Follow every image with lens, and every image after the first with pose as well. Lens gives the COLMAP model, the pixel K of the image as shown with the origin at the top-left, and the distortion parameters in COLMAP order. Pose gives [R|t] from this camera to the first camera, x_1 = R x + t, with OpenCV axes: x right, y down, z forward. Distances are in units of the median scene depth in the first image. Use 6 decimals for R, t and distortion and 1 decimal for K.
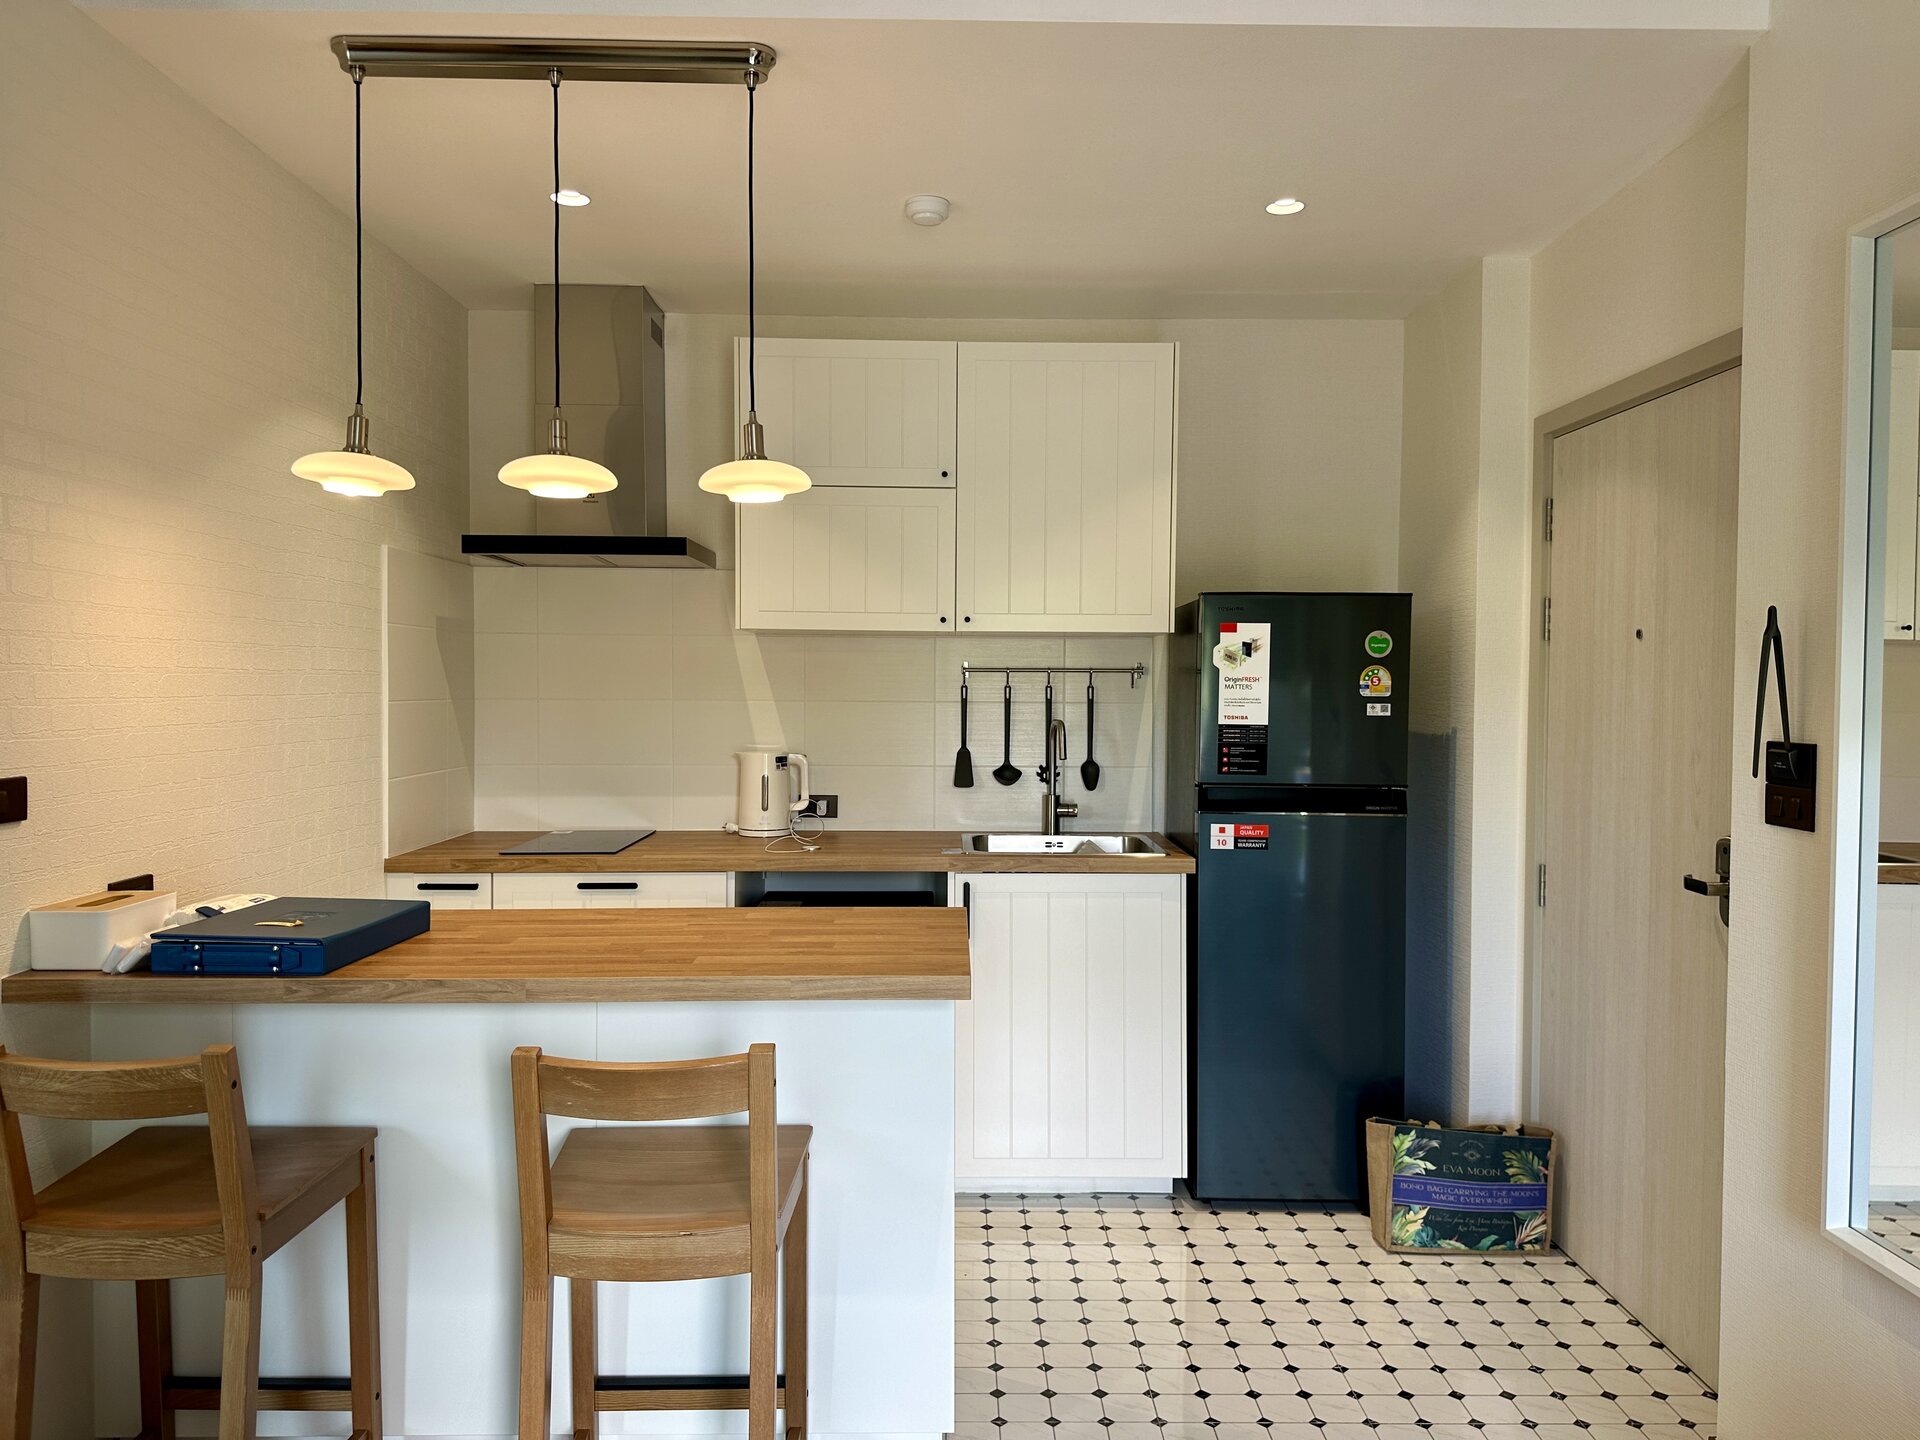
lens RADIAL K [[1324.7, 0, 960.0], [0, 1324.7, 720.0], [0, 0, 1]] dist [0.125536, -0.226505]
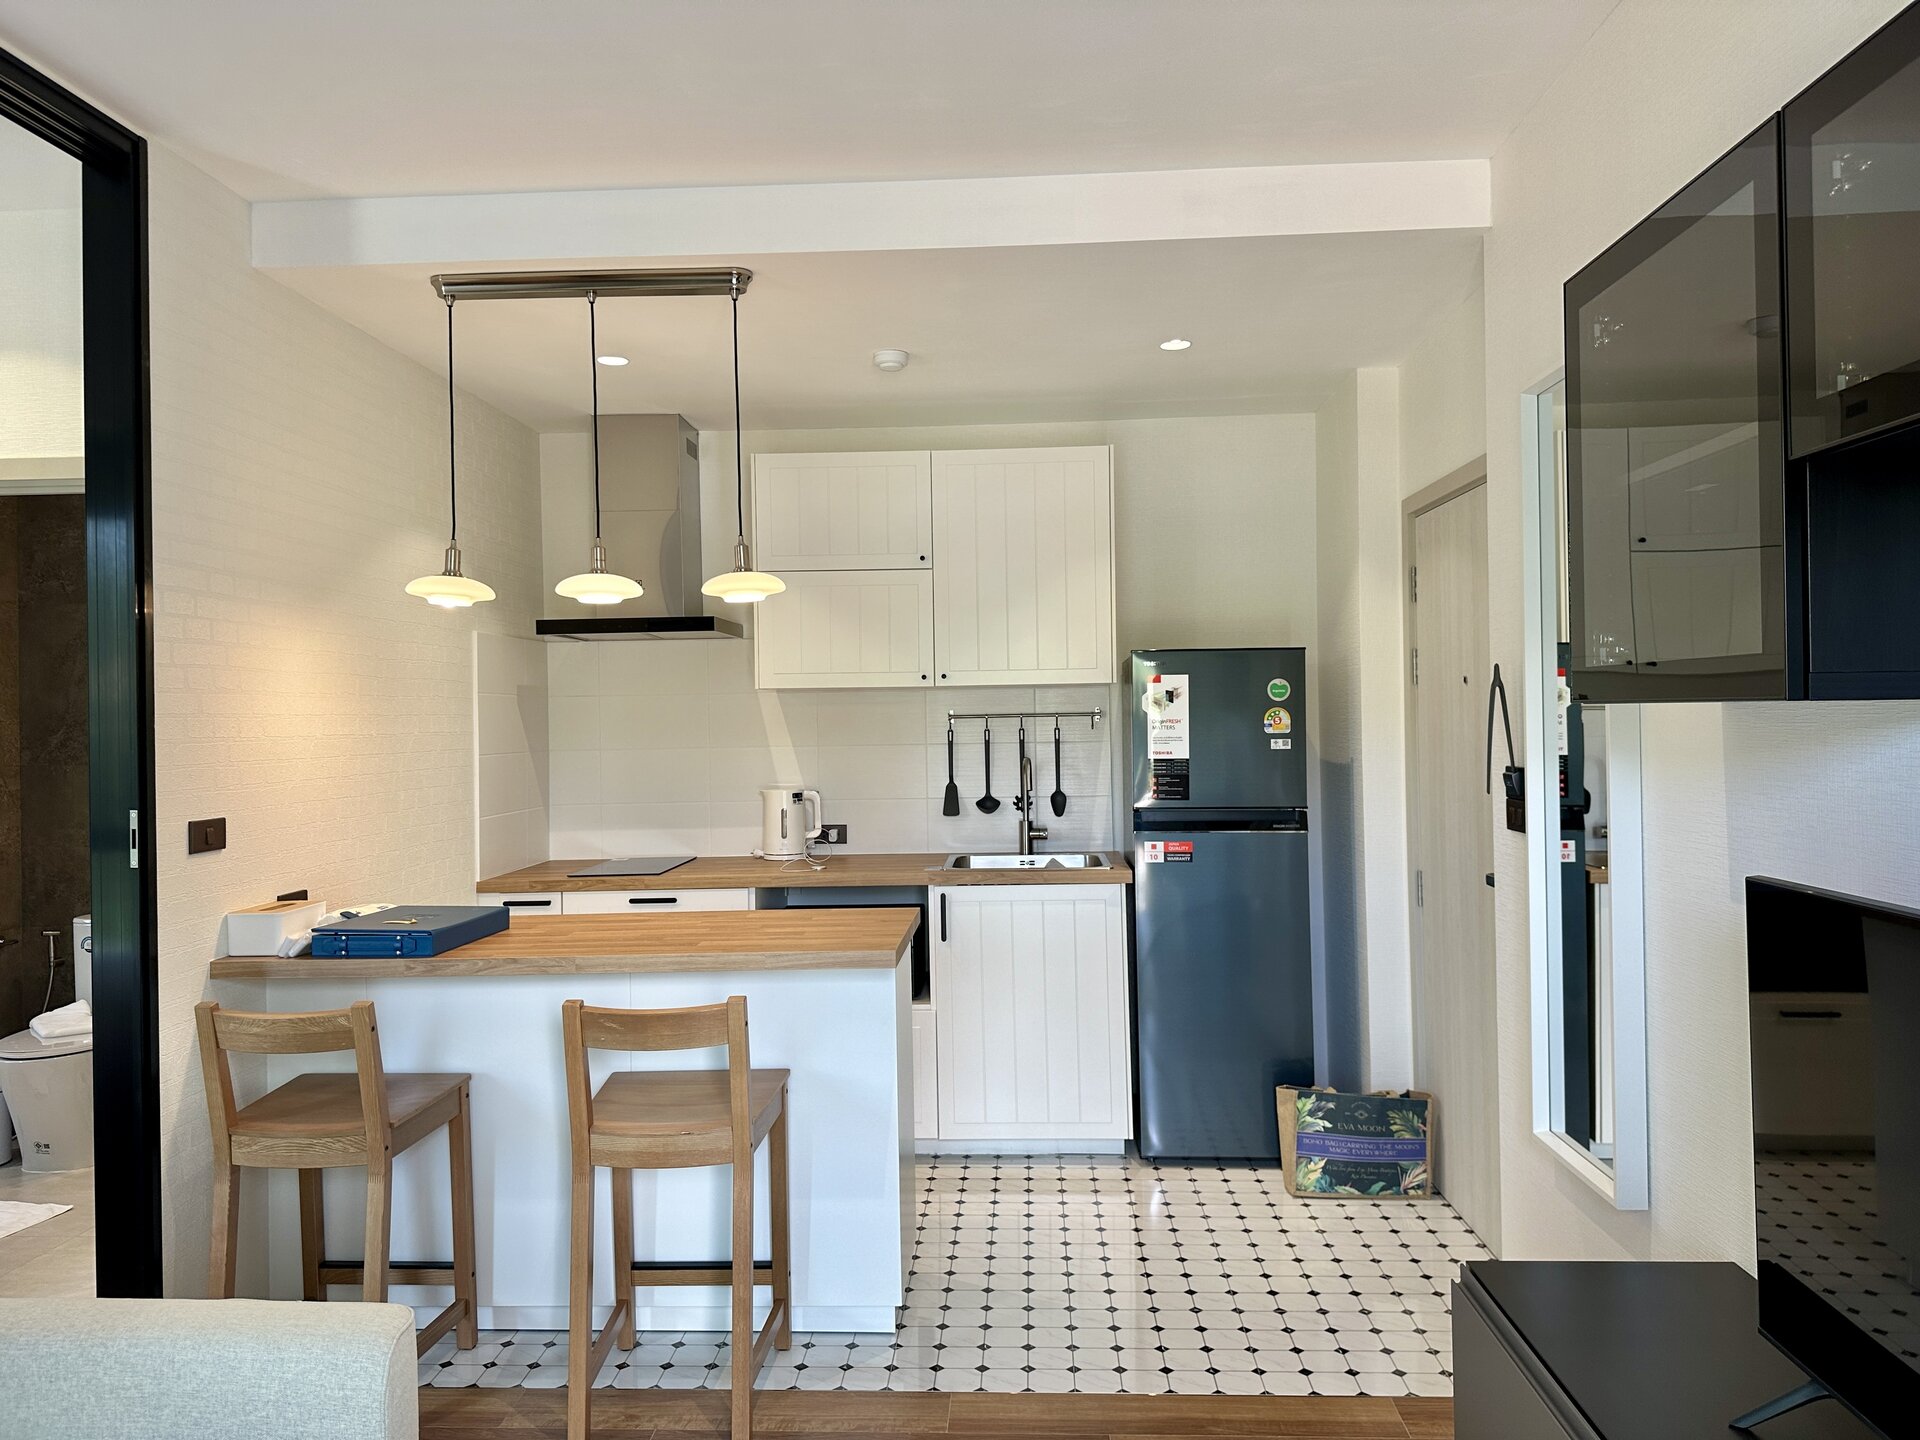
lens RADIAL K [[1325.6, 0, 953.6], [0, 1325.6, 710.3], [0, 0, 1]] dist [0.173182, -0.365710]
pose [[0.997543, -0.024369, -0.065681, 0.103913], [0.022140, 0.999161, -0.034451, -0.003320], [0.066465, 0.032912, 0.997246, -0.232851]]
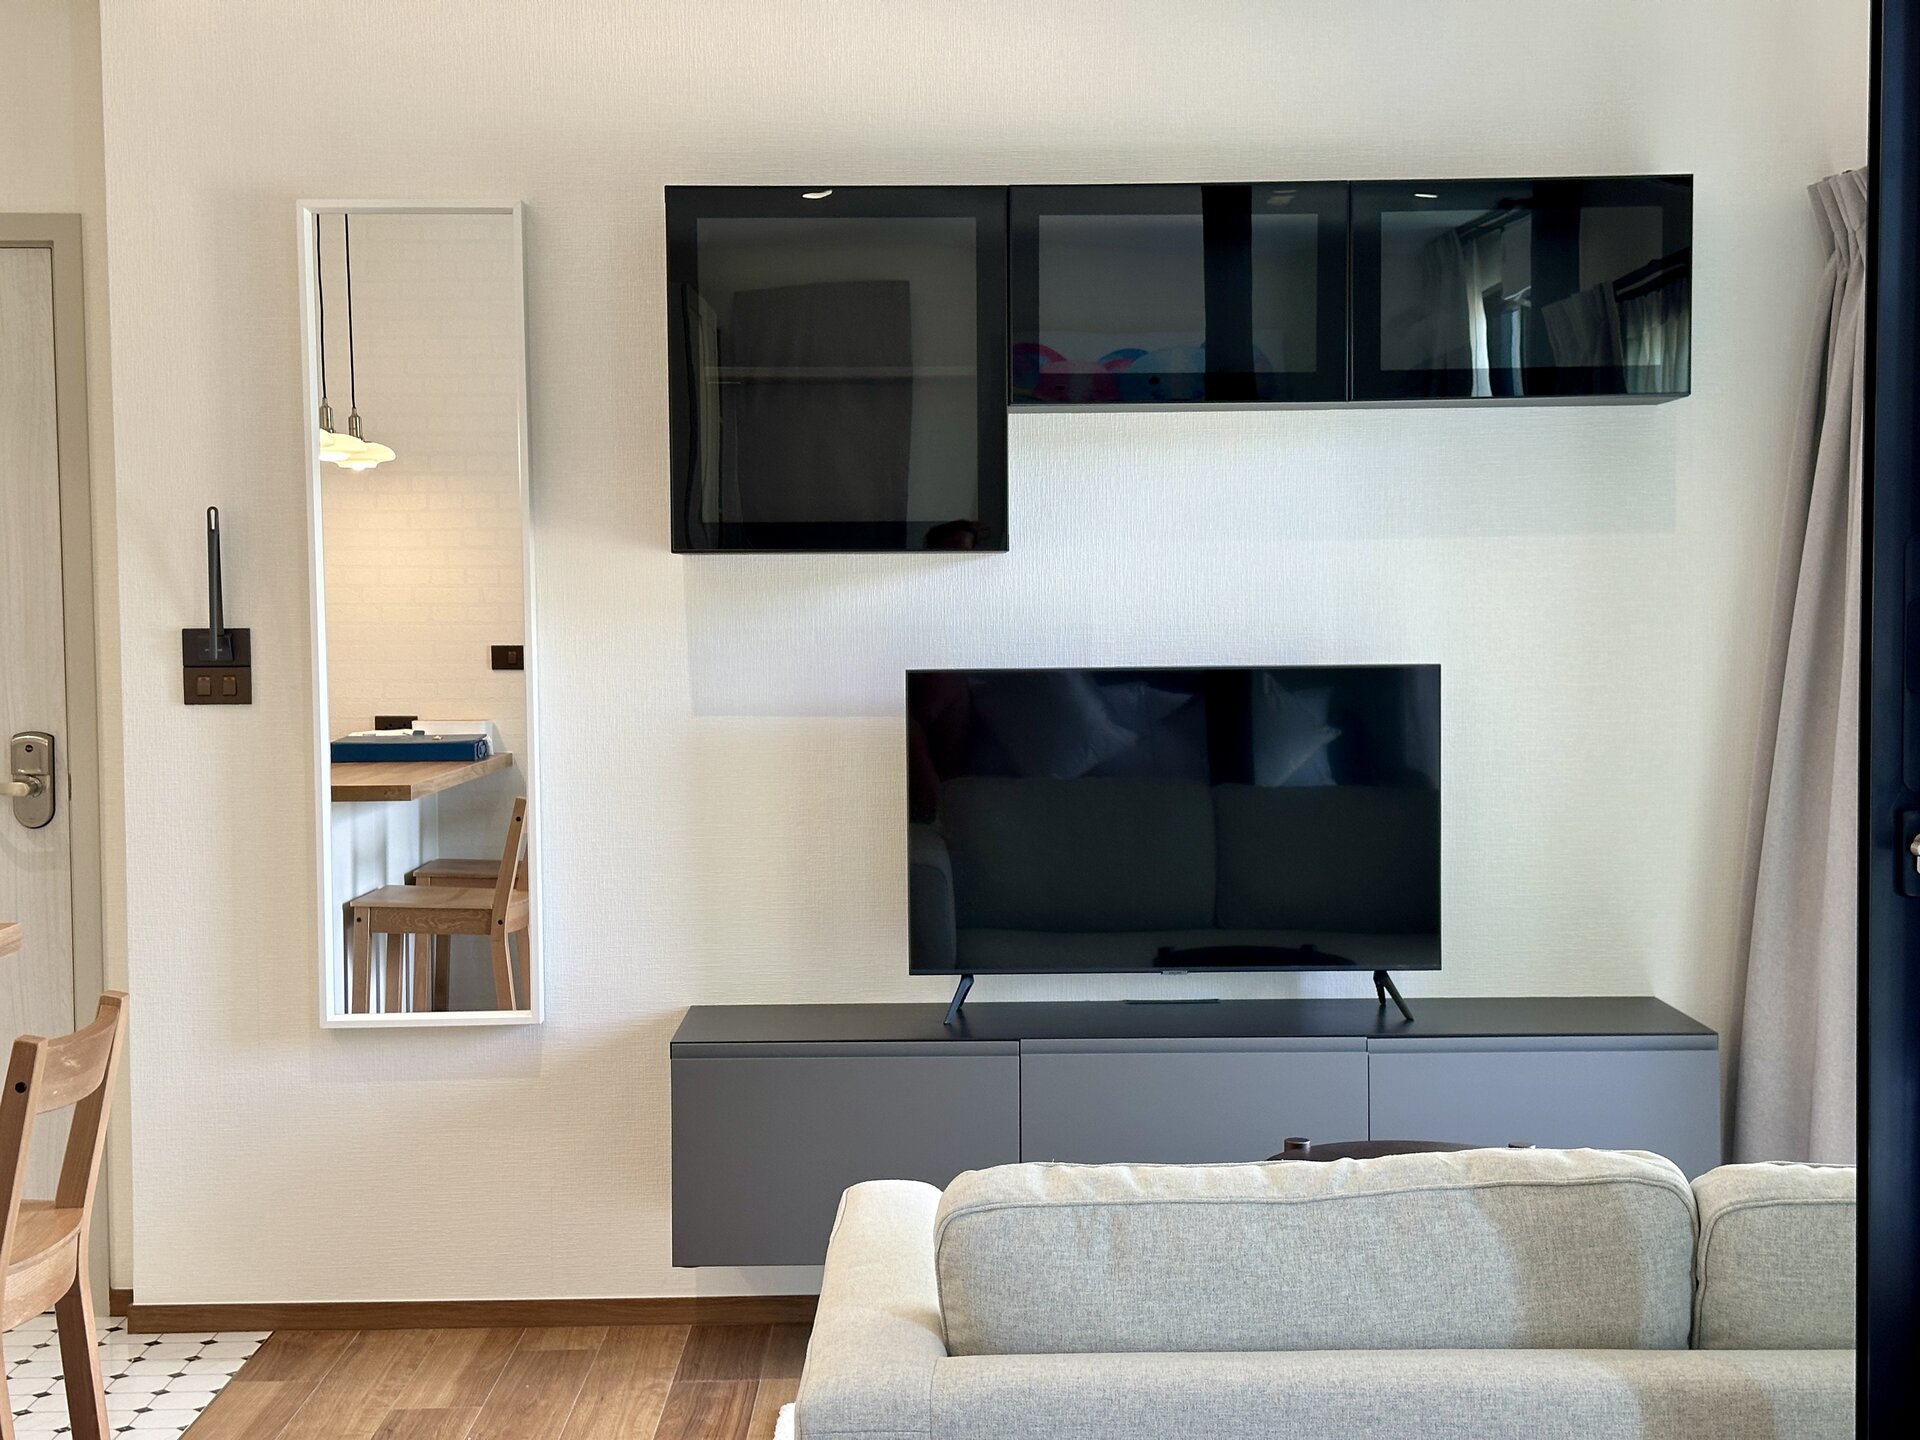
lens RADIAL K [[2658.0, 0, 973.5], [0, 2658.0, 724.8], [0, 0, 1]] dist [0.136403, -0.109080]
pose [[-0.003132, -0.059665, 0.998214, -1.073815], [0.039072, 0.997449, 0.059742, -0.008310], [-0.999231, 0.039190, -0.000792, 0.241352]]
